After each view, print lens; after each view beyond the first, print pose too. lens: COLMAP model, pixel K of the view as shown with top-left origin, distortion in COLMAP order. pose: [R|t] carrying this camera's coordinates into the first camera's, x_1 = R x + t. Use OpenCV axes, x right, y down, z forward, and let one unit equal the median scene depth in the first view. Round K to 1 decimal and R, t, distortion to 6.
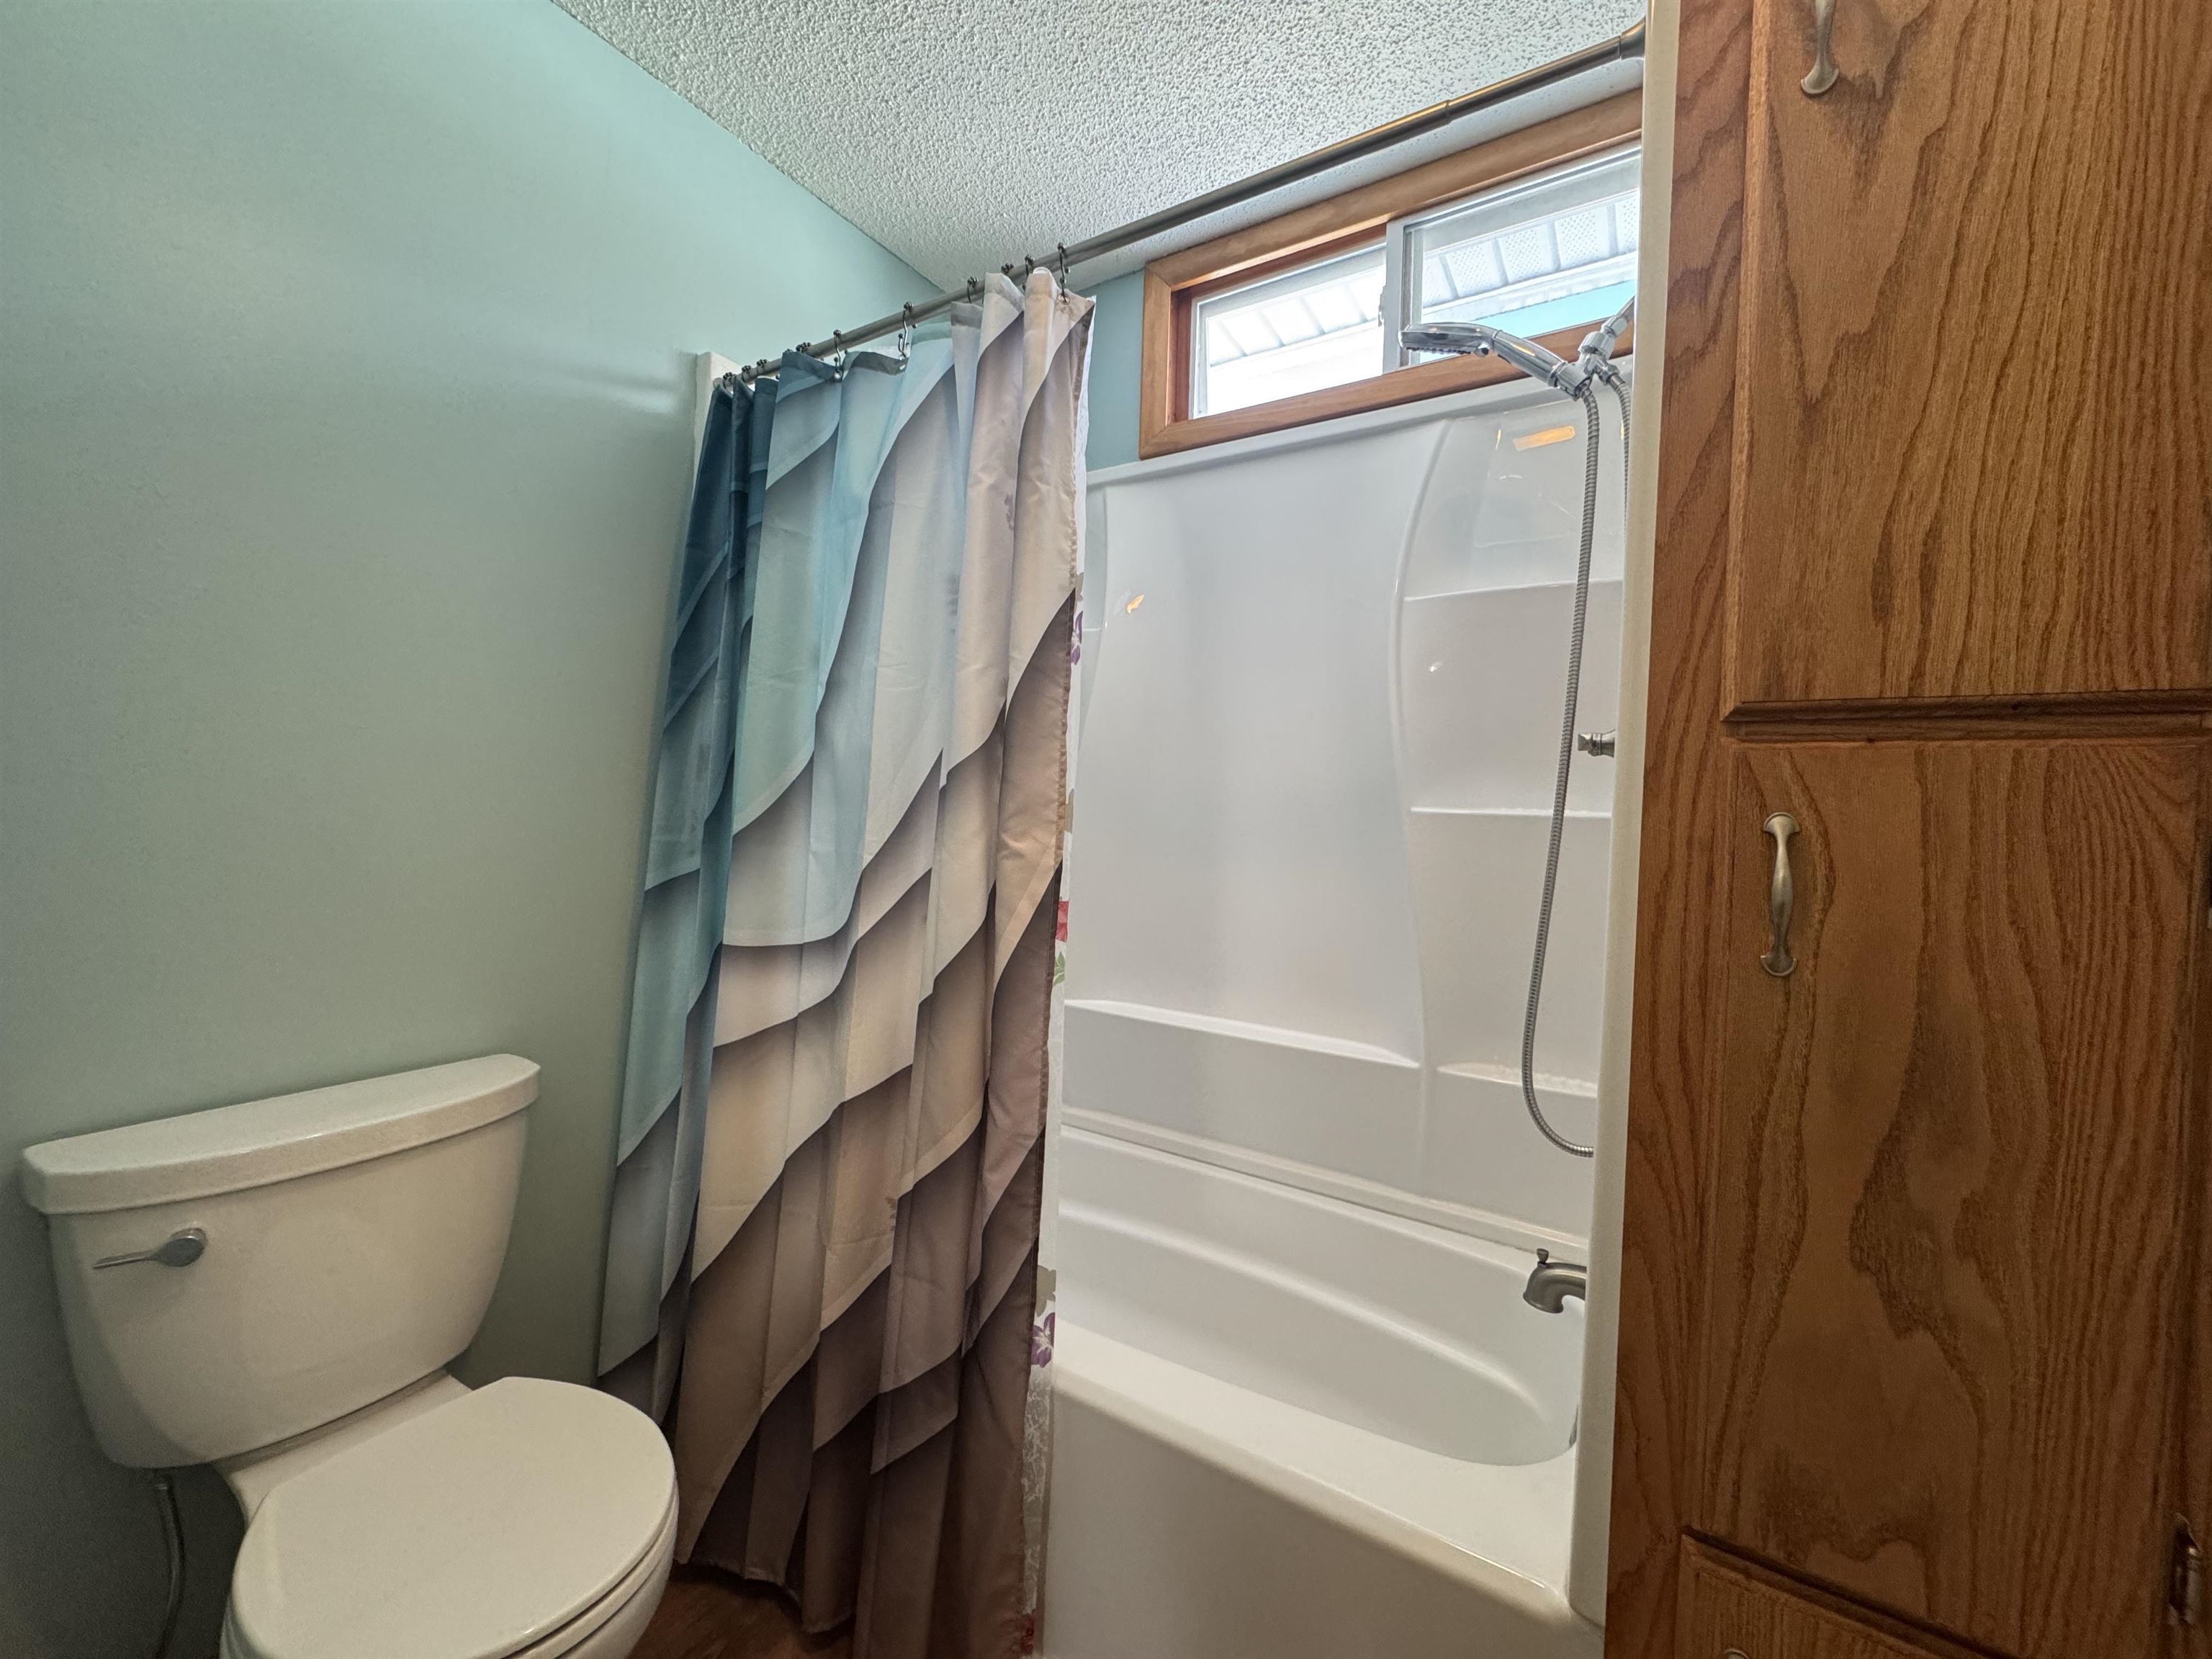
lens RADIAL K [[876.7, 0, 1102.8], [0, 876.7, 826.2], [0, 0, 1]] dist [-0.005074, 0.001246]
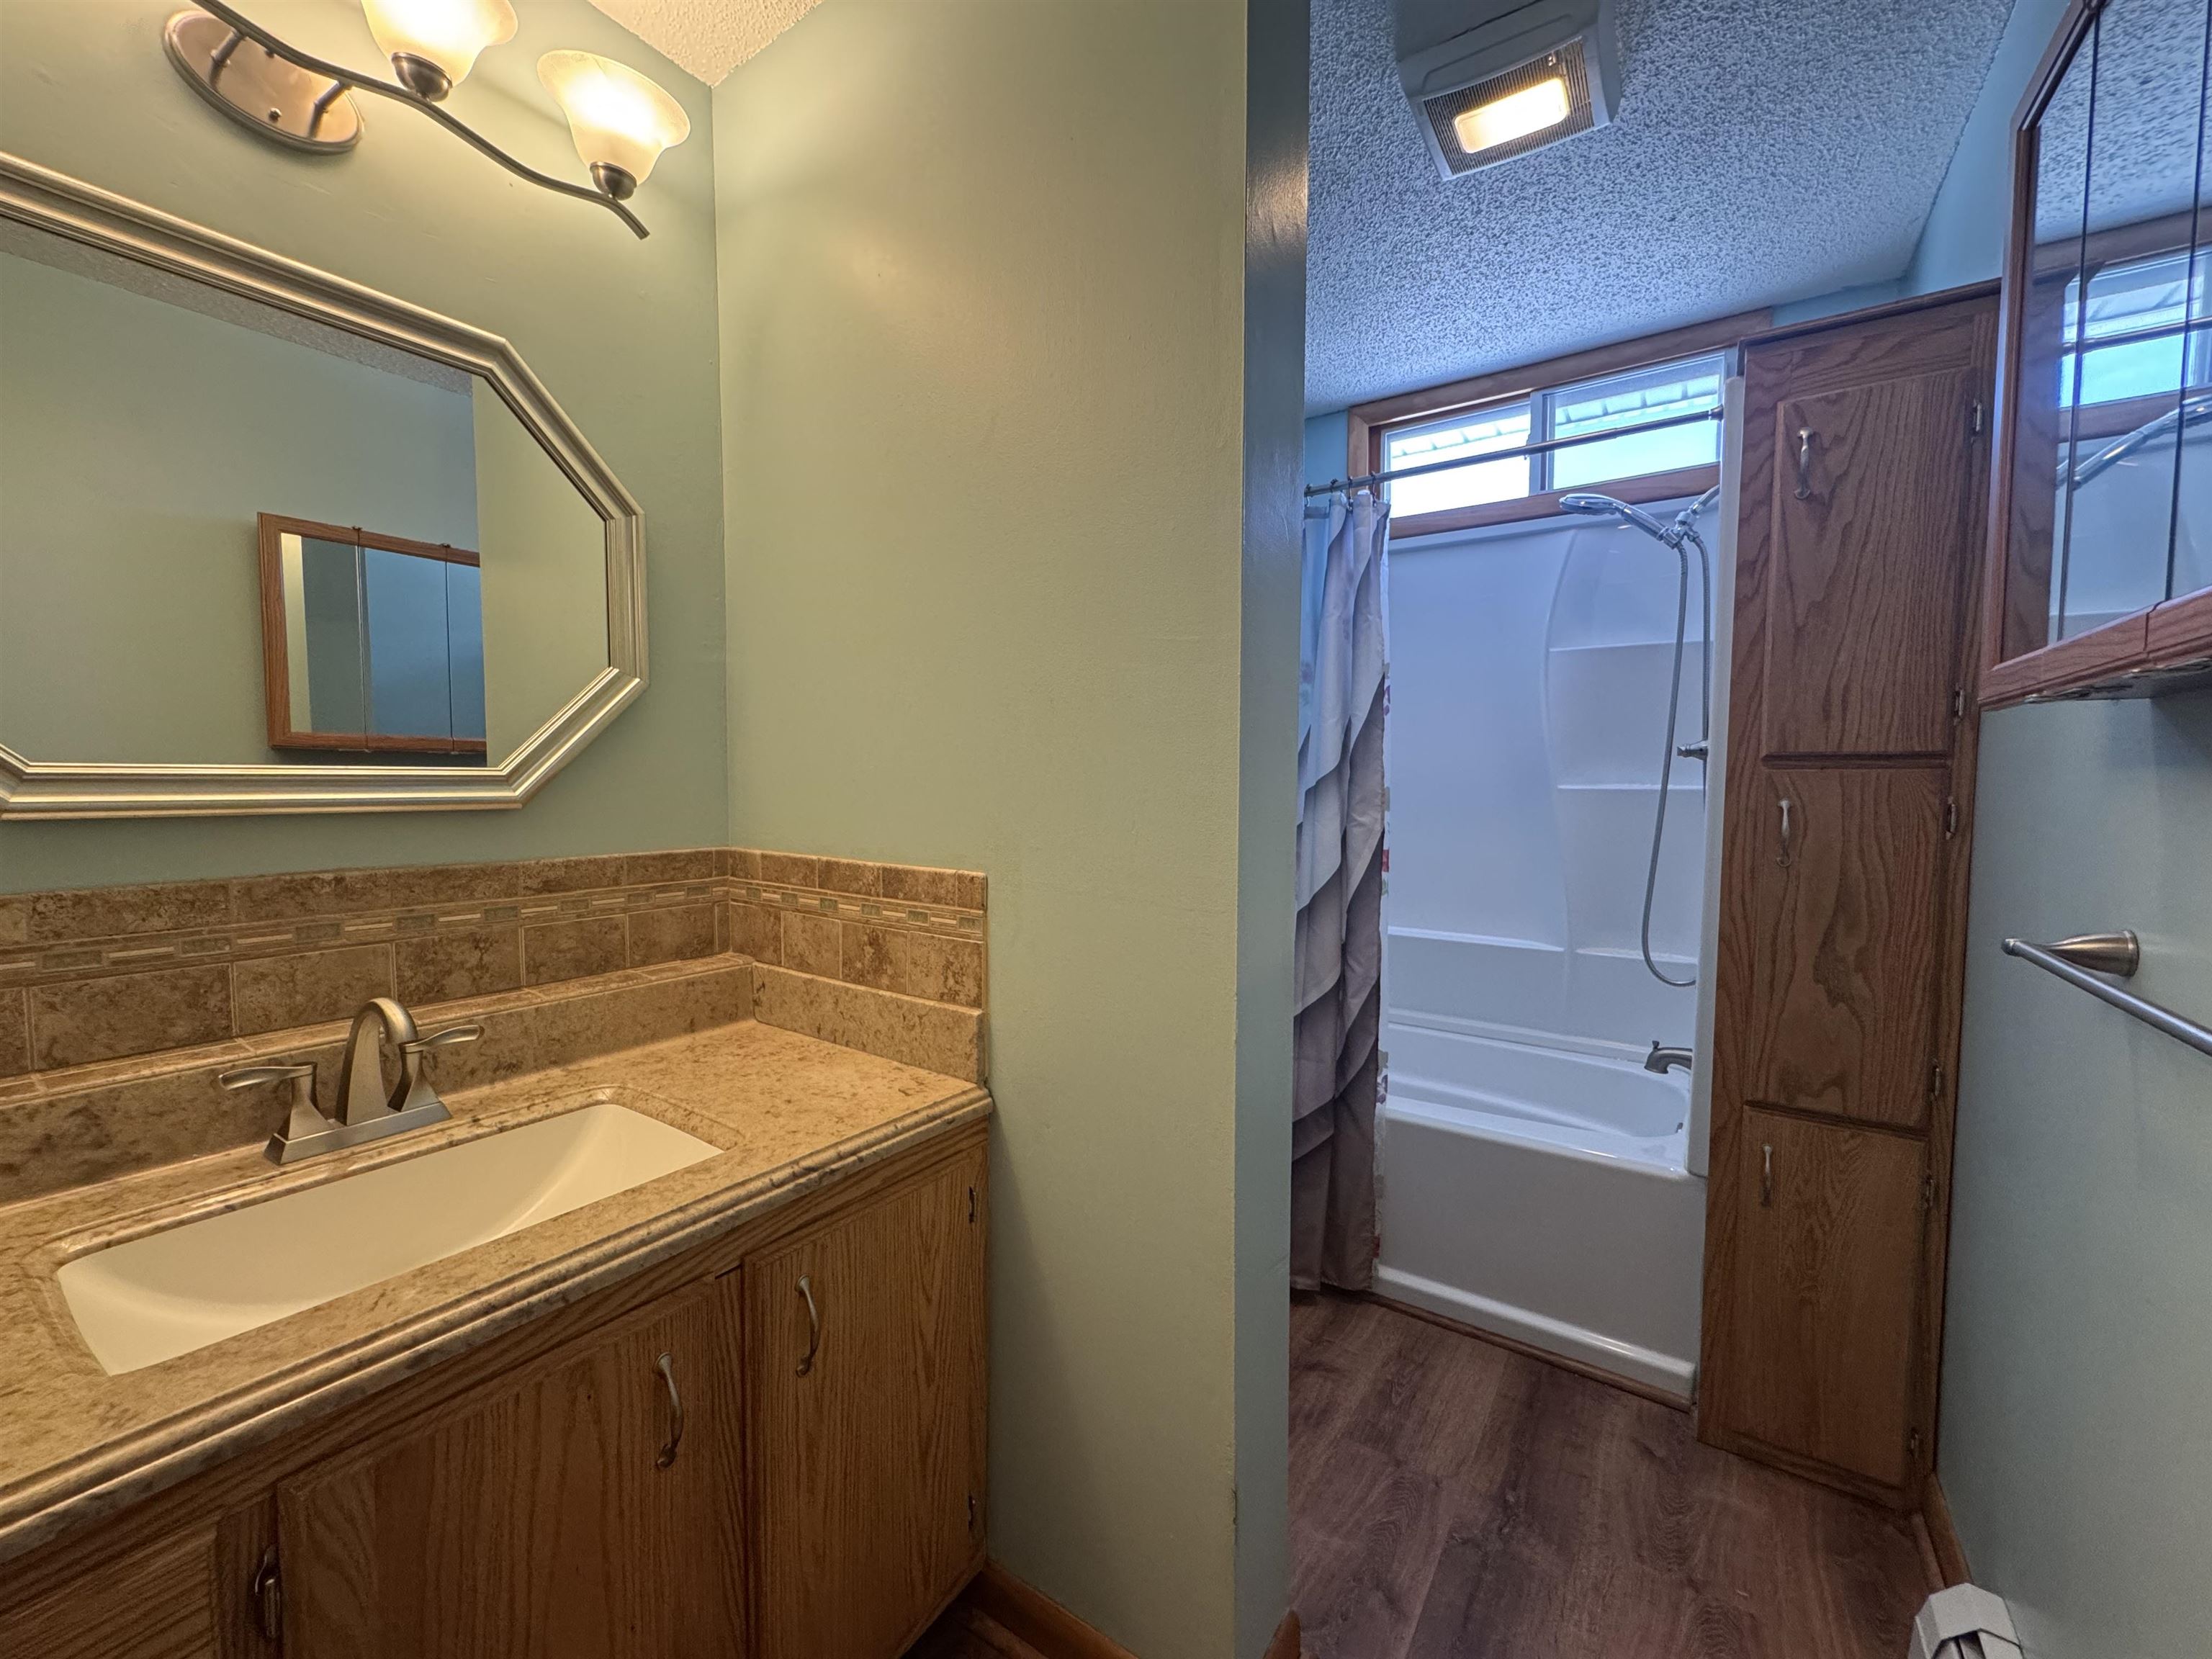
lens RADIAL K [[876.7, 0, 1102.3], [0, 876.7, 828.8], [0, 0, 1]] dist [-0.005074, 0.001246]
pose [[0.998967, -0.034205, -0.029918, -1.010580], [0.035593, 0.998252, 0.047177, -0.110409], [0.028252, -0.048193, 0.998438, -1.426995]]
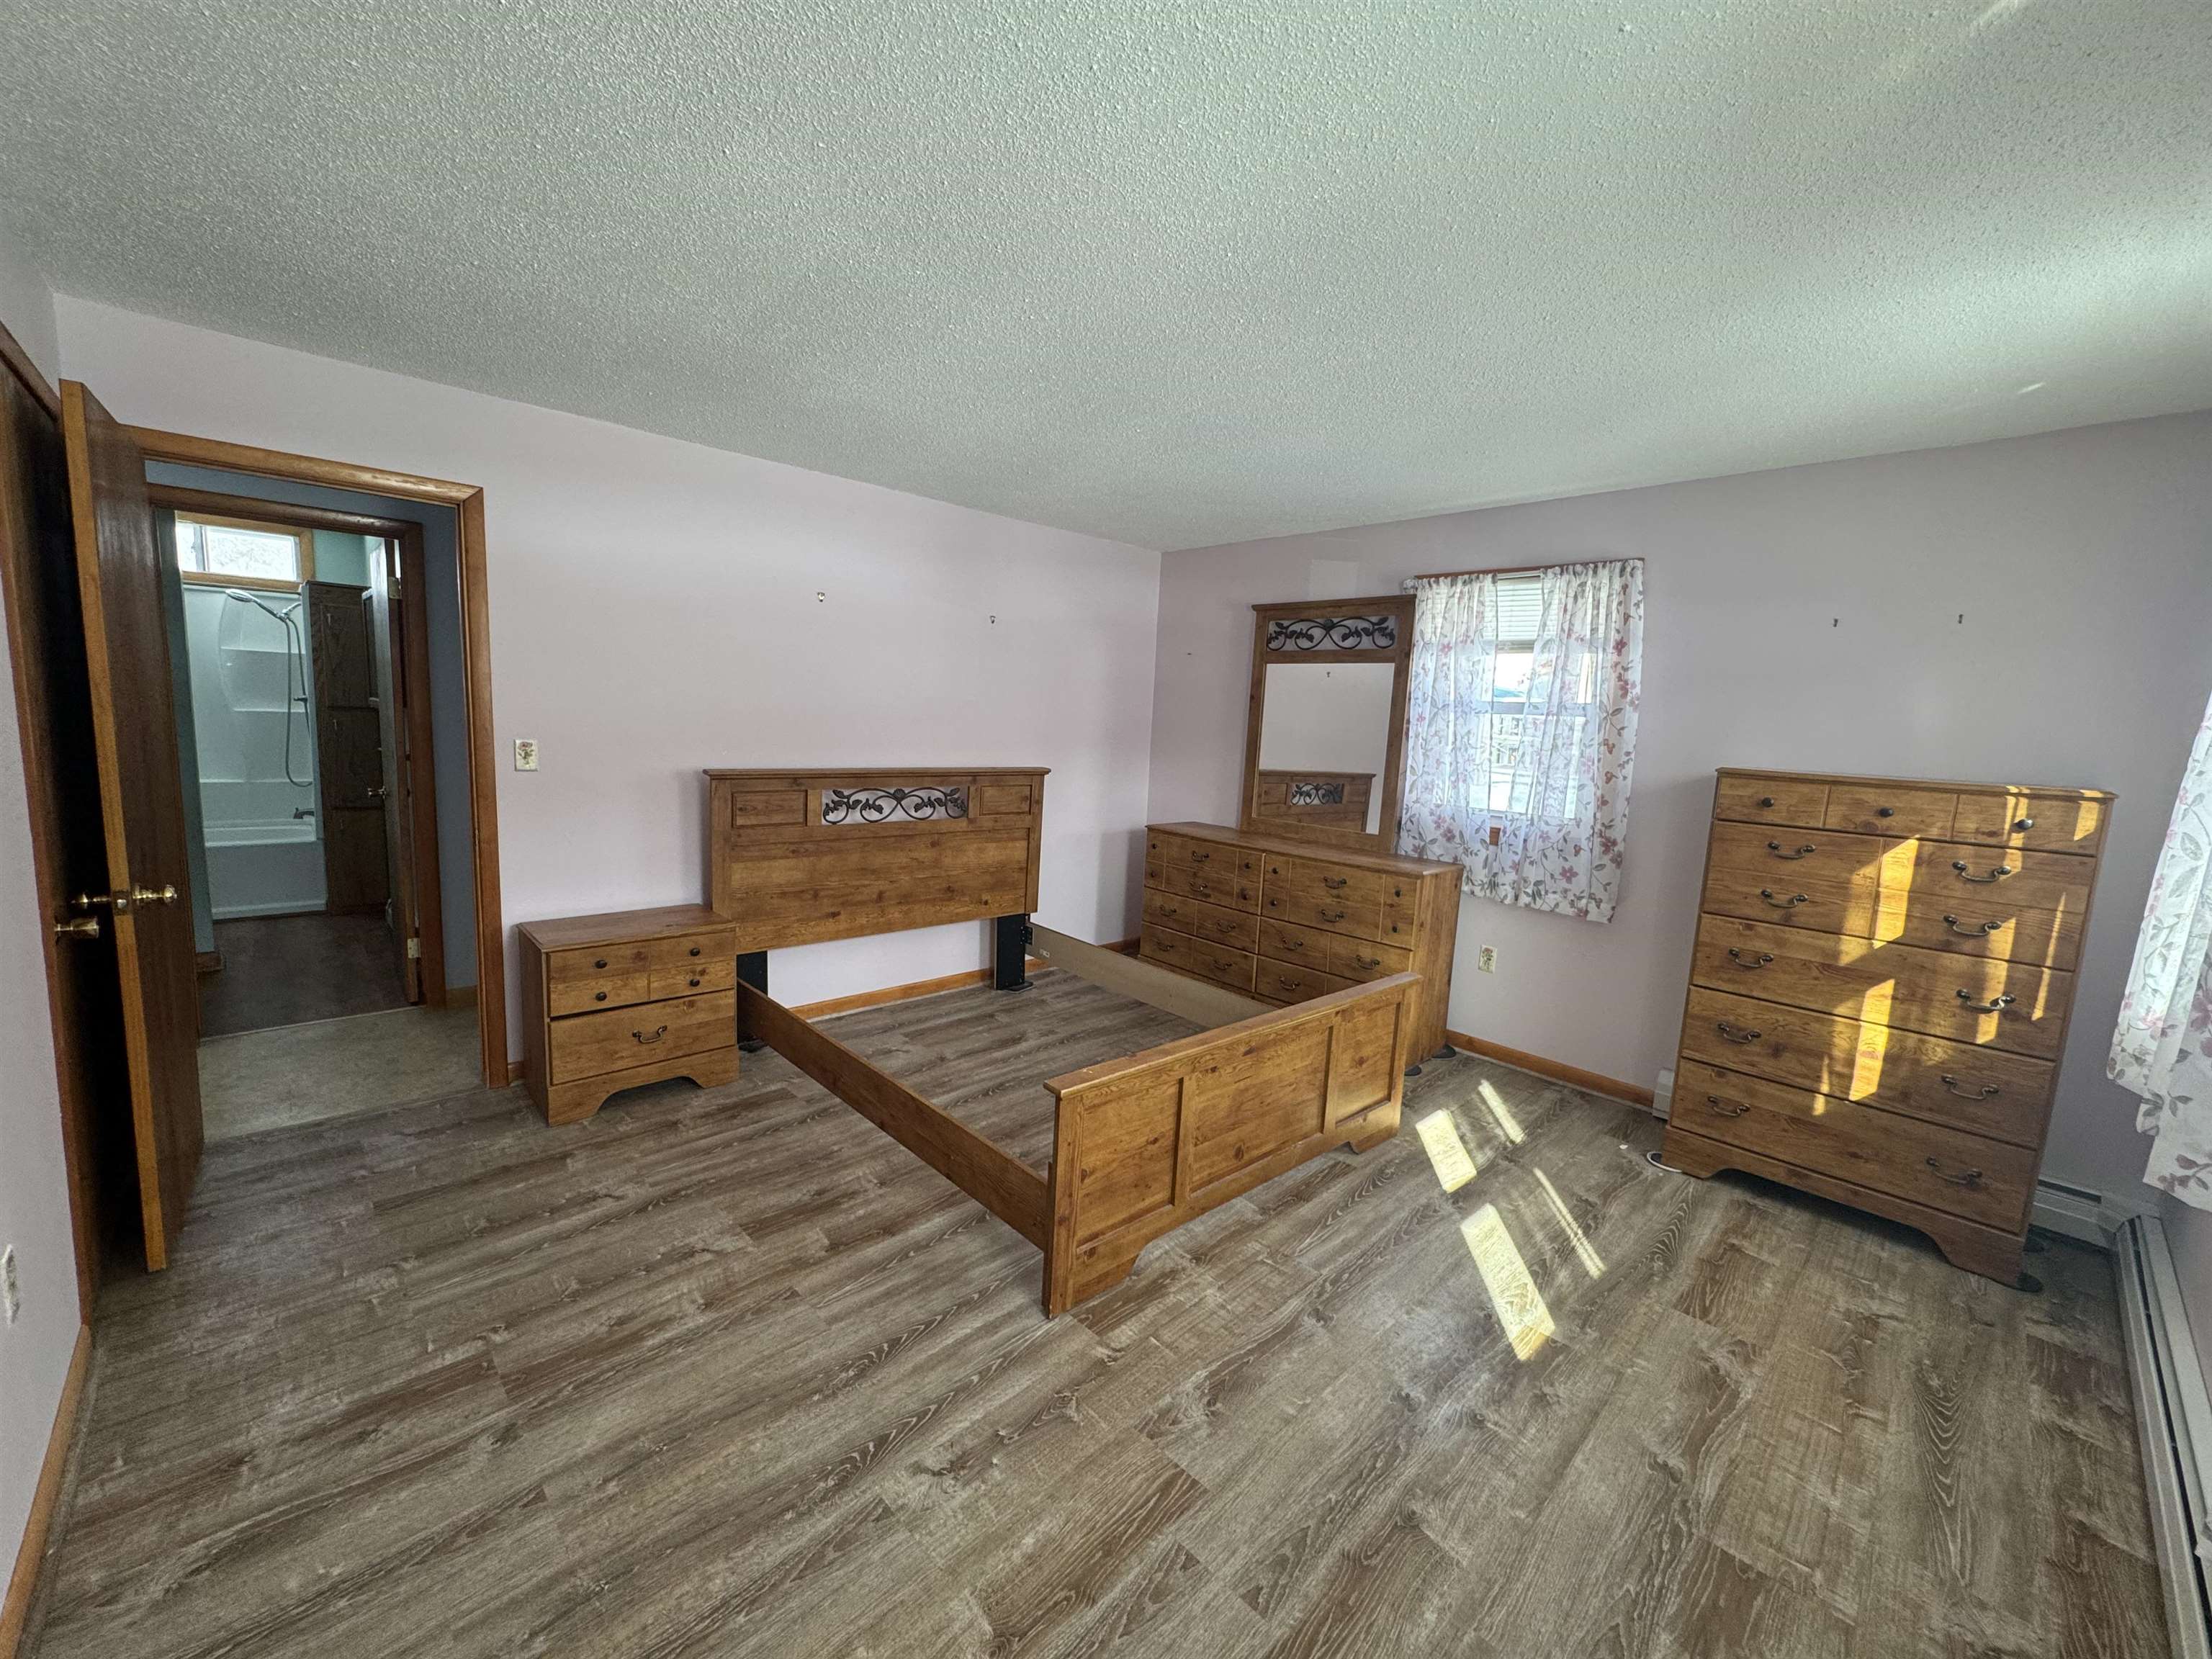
lens RADIAL K [[876.7, 0, 1103.6], [0, 876.7, 834.4], [0, 0, 1]] dist [-0.005074, 0.001246]
pose [[0.253313, -0.155072, 0.954874, -4.363139], [-0.027125, 0.985542, 0.167249, -0.415095], [-0.967004, -0.068268, 0.245444, -6.502746]]
